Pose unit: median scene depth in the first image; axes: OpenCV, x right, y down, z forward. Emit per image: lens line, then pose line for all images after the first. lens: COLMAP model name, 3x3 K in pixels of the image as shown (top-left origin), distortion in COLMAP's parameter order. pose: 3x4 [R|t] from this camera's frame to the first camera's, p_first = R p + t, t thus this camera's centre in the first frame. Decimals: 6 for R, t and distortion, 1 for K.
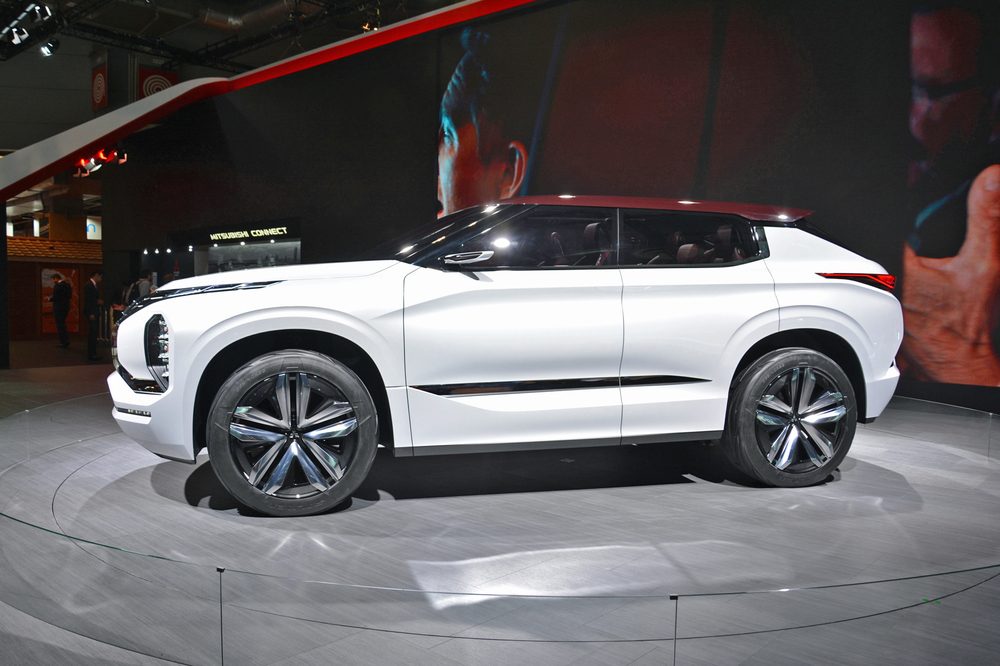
lens RADIAL K [[828.8, 0, 500.0], [0, 828.8, 333.0], [0, 0, 1]] dist [-0.163504, 0.167886]
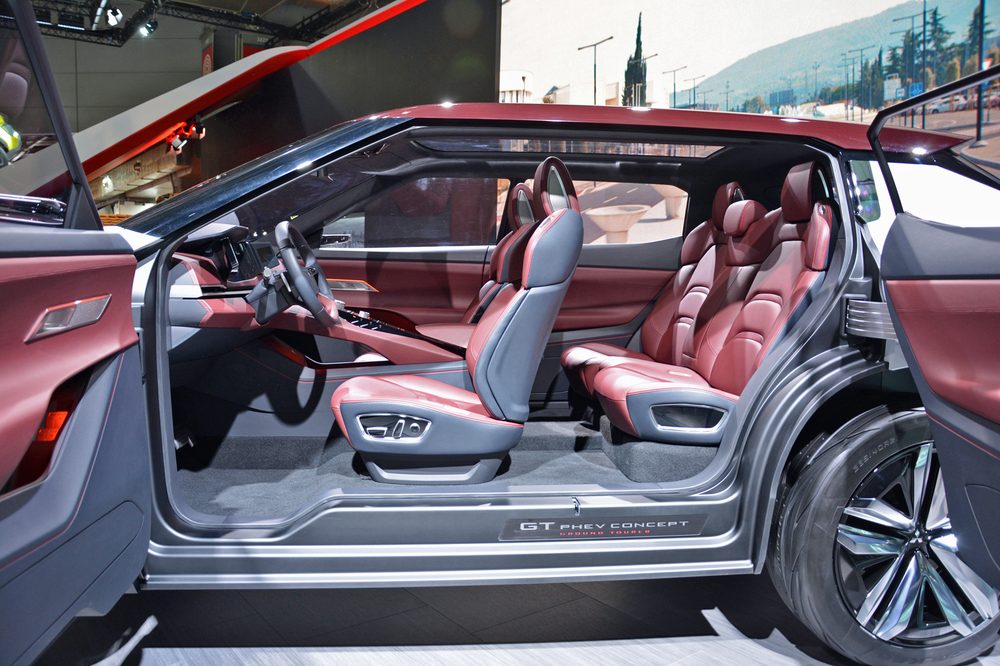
lens RADIAL K [[773.1, 0, 500.0], [0, 773.1, 333.0], [0, 0, 1]] dist [-0.162208, 0.123933]
pose [[0.983060, 0.020344, -0.182150, 0.061213], [-0.014141, 0.999277, 0.035288, -0.011473], [0.182737, -0.032115, 0.982637, 0.164747]]
